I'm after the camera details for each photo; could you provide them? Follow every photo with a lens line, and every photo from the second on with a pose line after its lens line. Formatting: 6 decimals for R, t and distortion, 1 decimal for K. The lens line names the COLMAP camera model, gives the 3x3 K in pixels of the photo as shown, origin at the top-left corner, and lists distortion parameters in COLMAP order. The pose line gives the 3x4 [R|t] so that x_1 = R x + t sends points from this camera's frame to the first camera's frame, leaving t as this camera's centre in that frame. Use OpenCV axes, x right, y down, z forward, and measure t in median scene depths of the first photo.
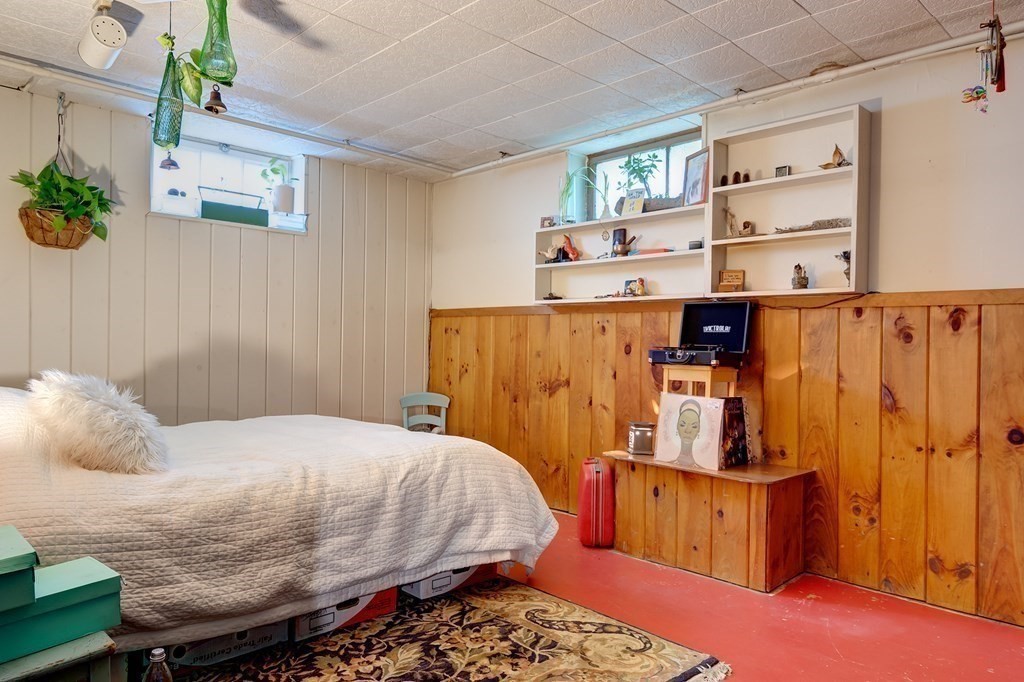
lens RADIAL K [[670.1, 0, 508.5], [0, 670.1, 342.2], [0, 0, 1]] dist [-0.005575, 0.001101]
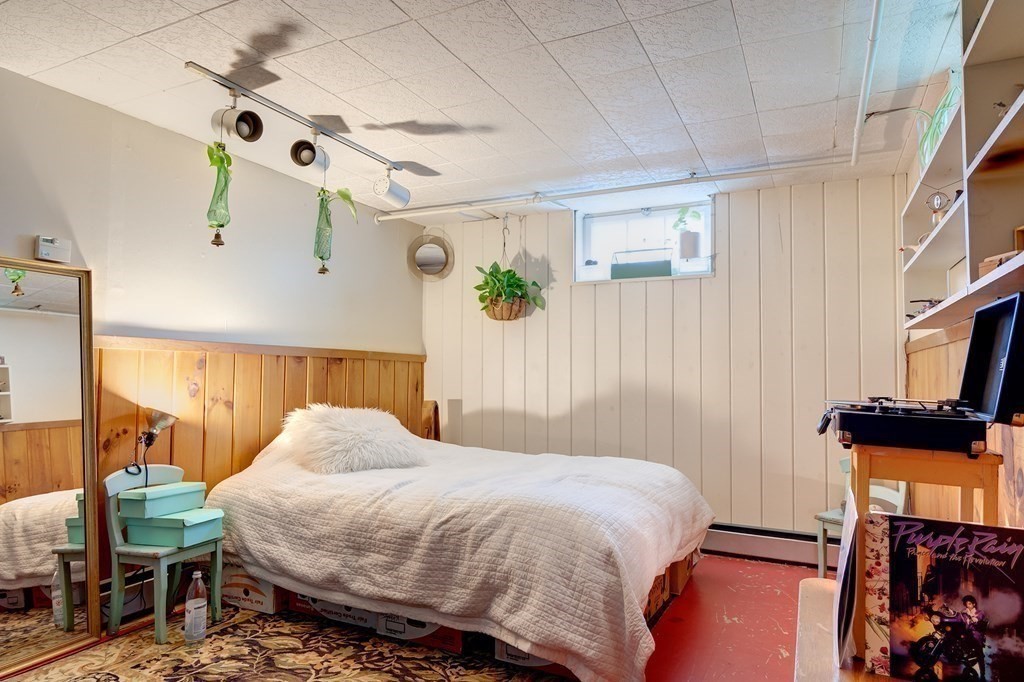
lens RADIAL K [[634.8, 0, 507.5], [0, 634.8, 341.6], [0, 0, 1]] dist [0.005040, 0.001105]
pose [[0.333860, -0.061958, -0.940584, 0.858407], [-0.004633, 0.997718, -0.067366, -0.007279], [0.942611, 0.026848, 0.332811, 0.797770]]
